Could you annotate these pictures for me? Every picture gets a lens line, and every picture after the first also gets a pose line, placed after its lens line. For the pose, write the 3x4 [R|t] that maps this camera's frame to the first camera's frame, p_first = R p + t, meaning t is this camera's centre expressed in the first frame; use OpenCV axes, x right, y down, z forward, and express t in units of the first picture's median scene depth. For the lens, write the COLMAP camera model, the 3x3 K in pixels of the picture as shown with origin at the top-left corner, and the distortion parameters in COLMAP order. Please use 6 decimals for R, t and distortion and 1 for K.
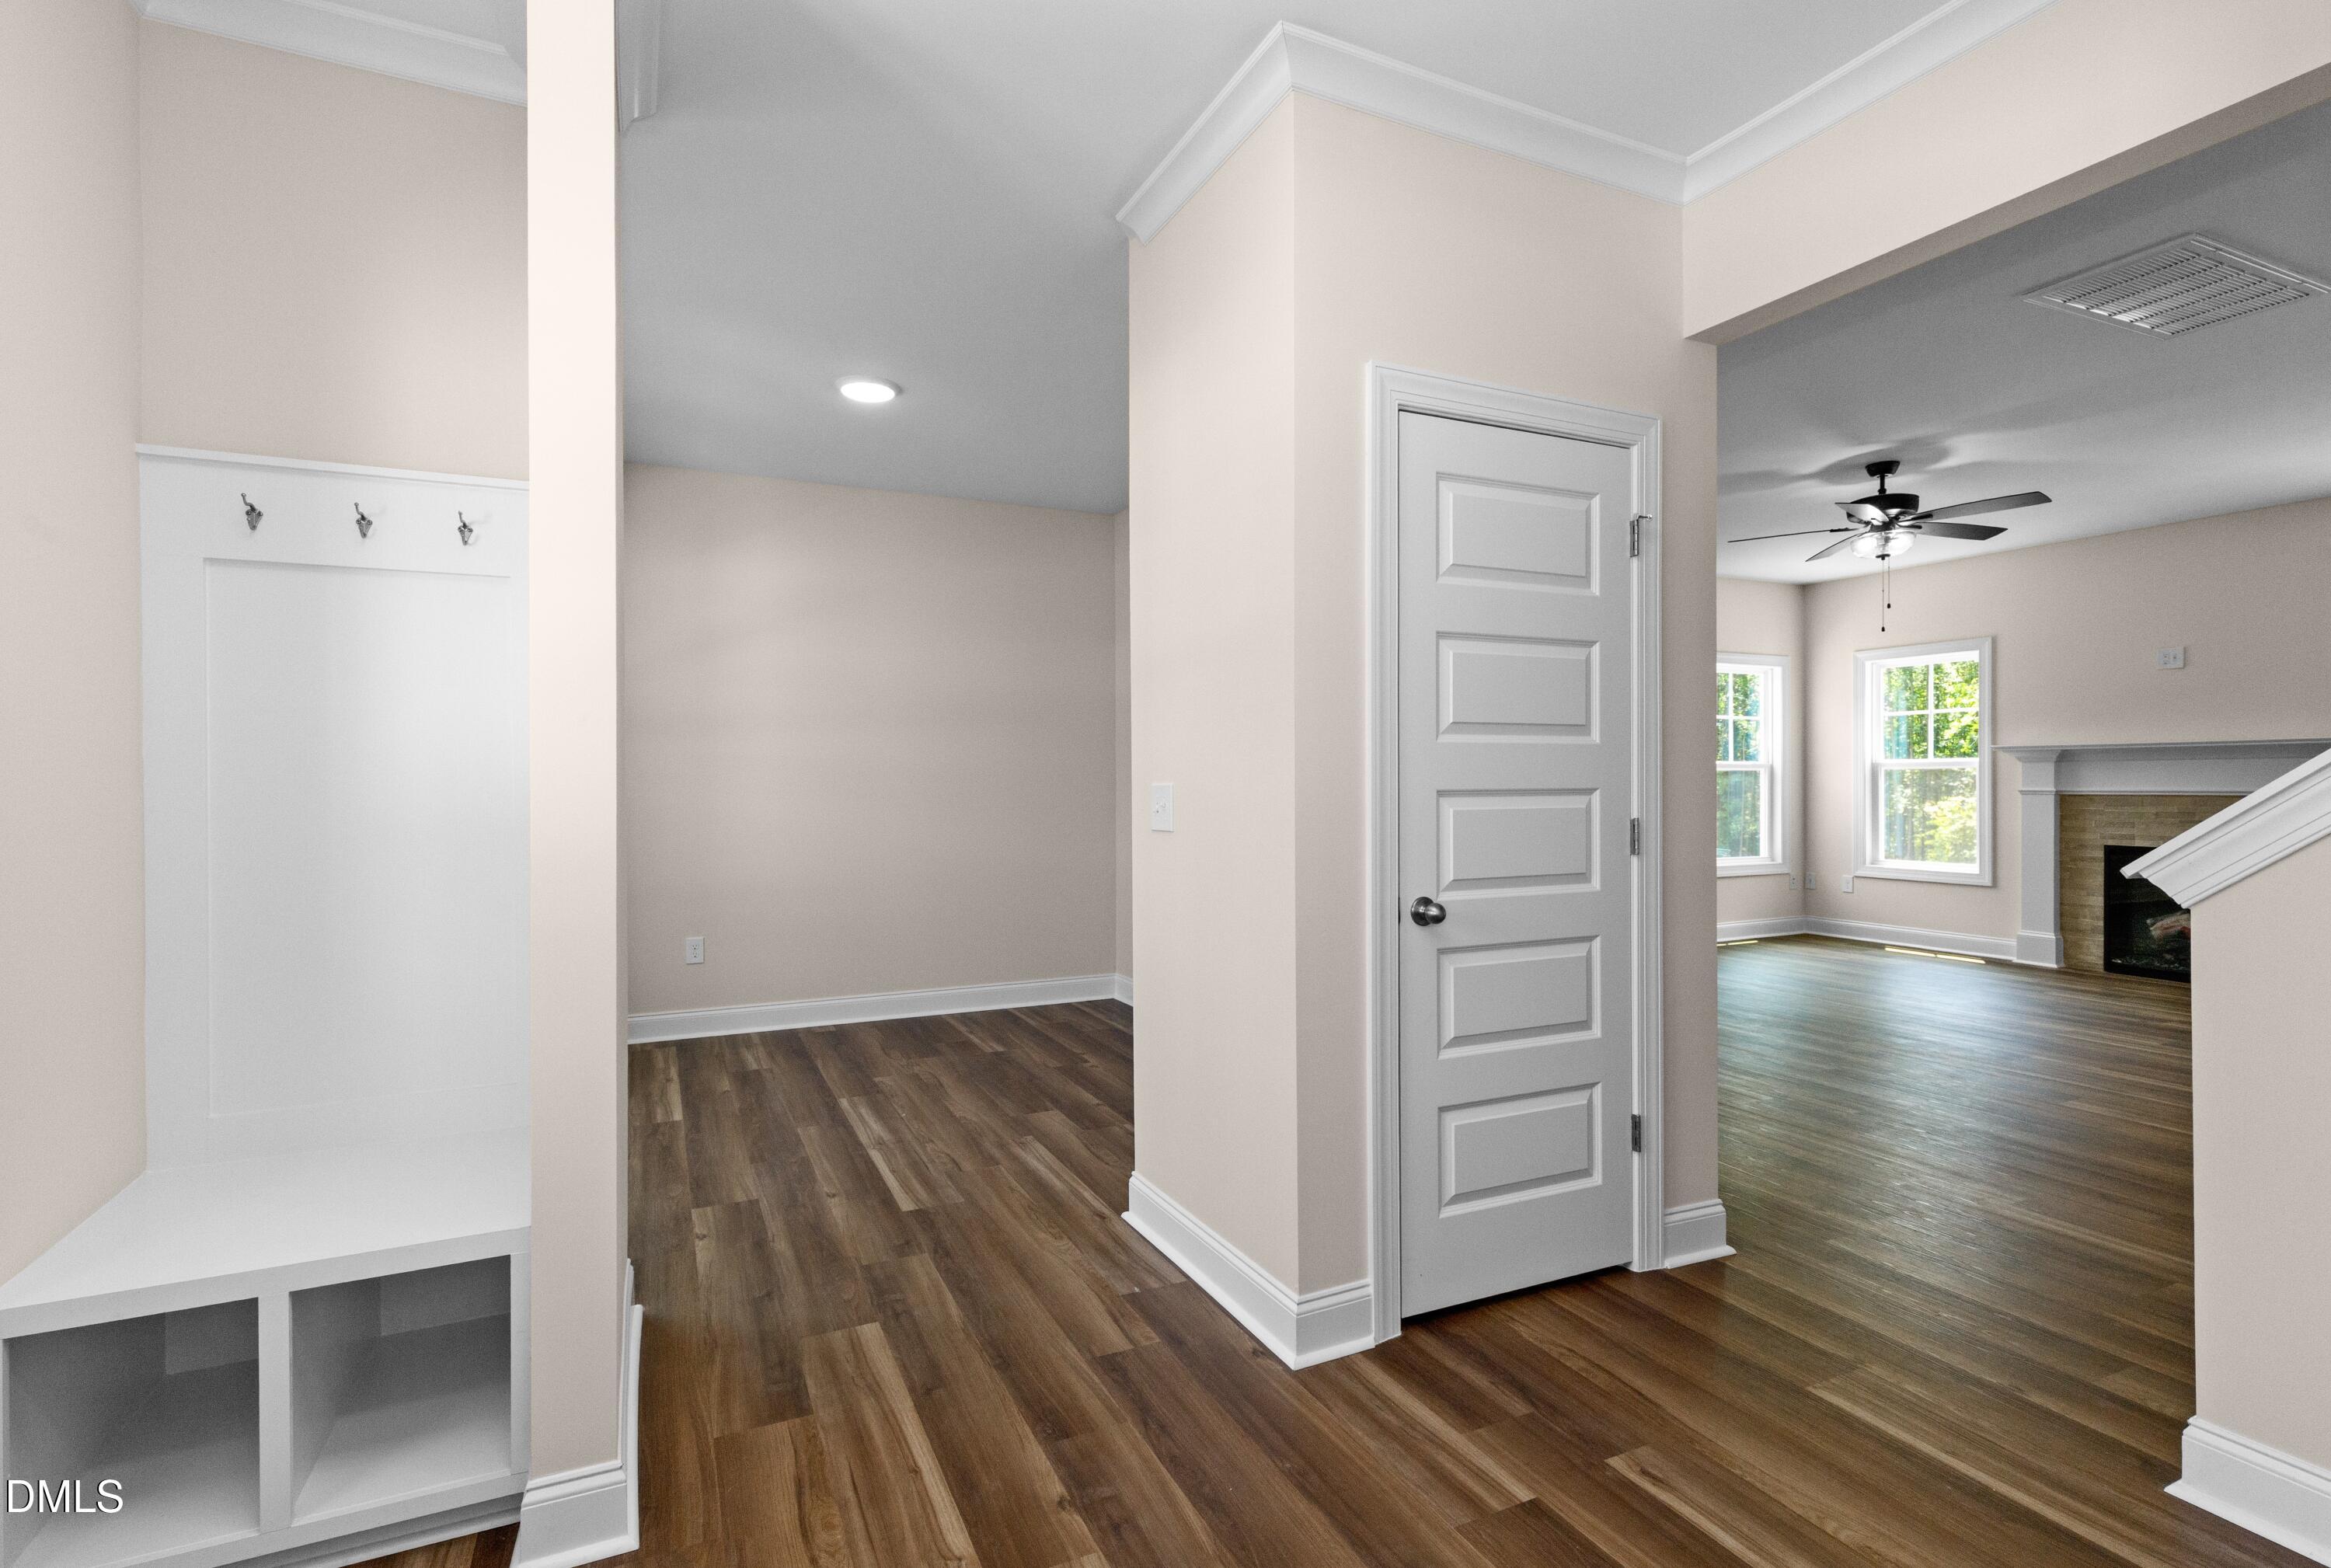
lens RADIAL K [[1072.4, 0, 1160.8], [0, 1072.4, 782.6], [0, 0, 1]] dist [0.003053, 0.000125]
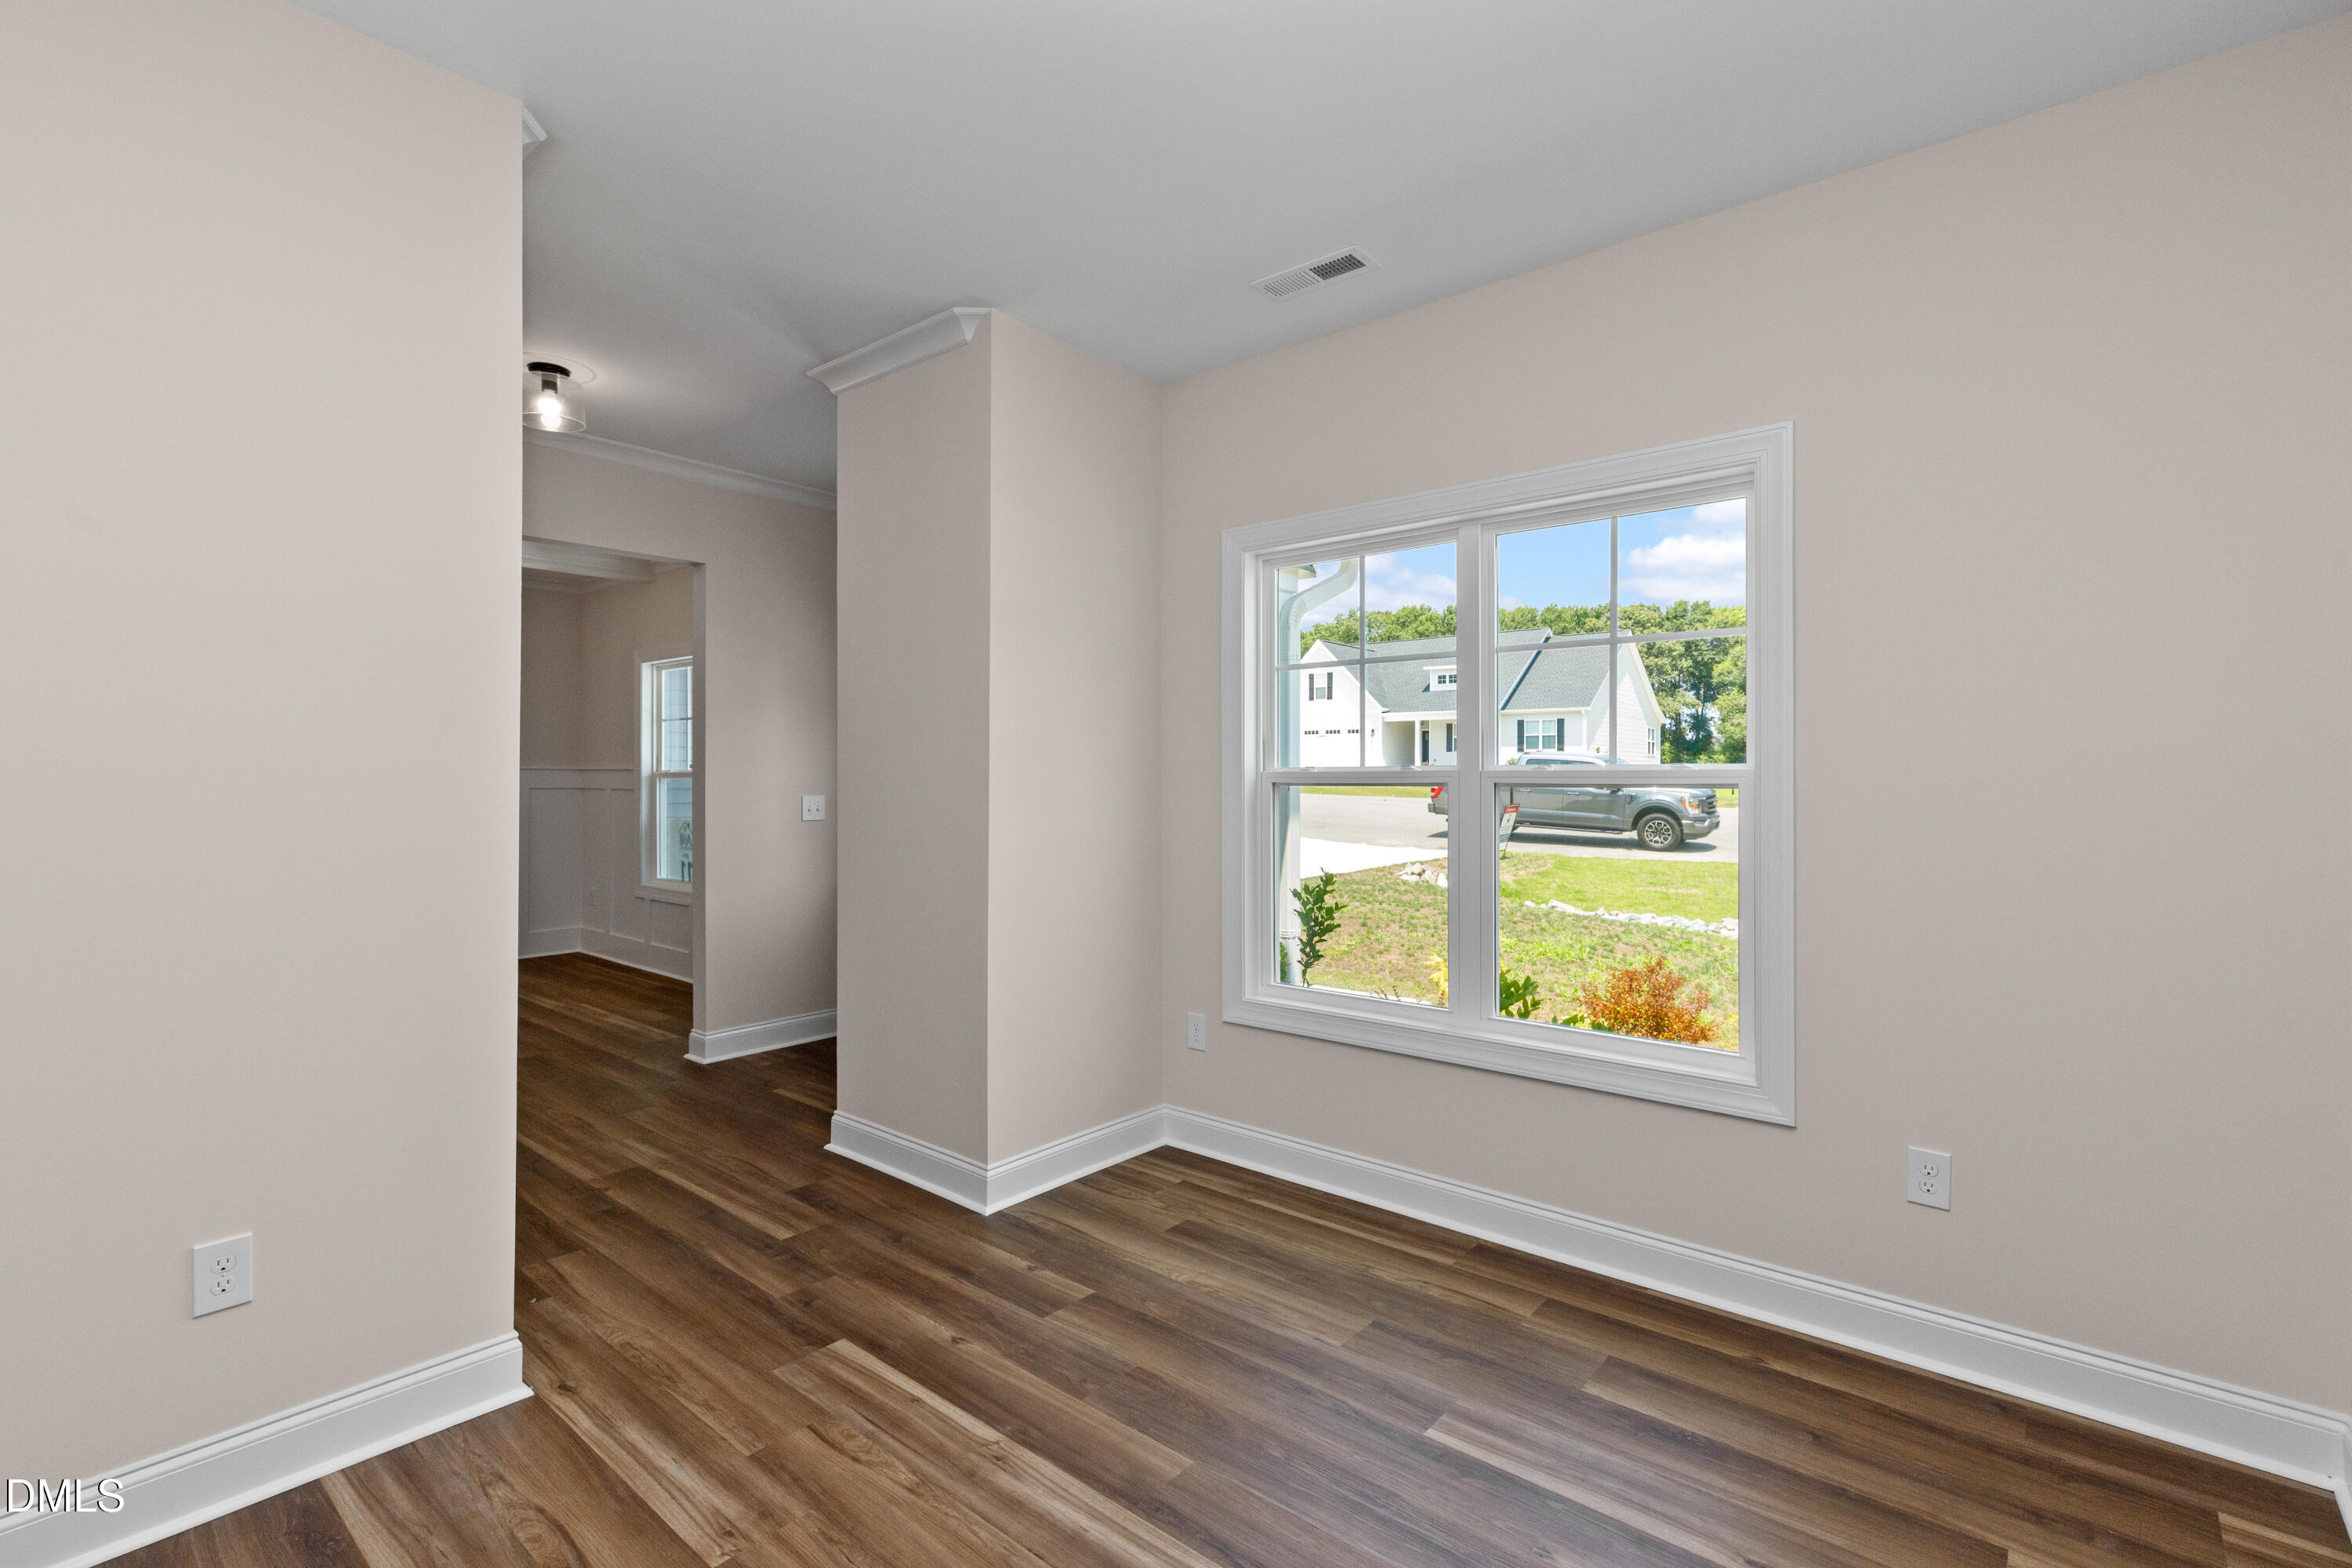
lens RADIAL K [[1082.1, 0, 1177.2], [0, 1082.1, 780.1], [0, 0, 1]] dist [0.003053, 0.000125]
pose [[-0.913521, 0.004582, -0.406766, -0.148586], [0.002751, 0.999983, 0.005086, -0.028644], [0.406782, 0.003527, -0.913518, 1.973155]]
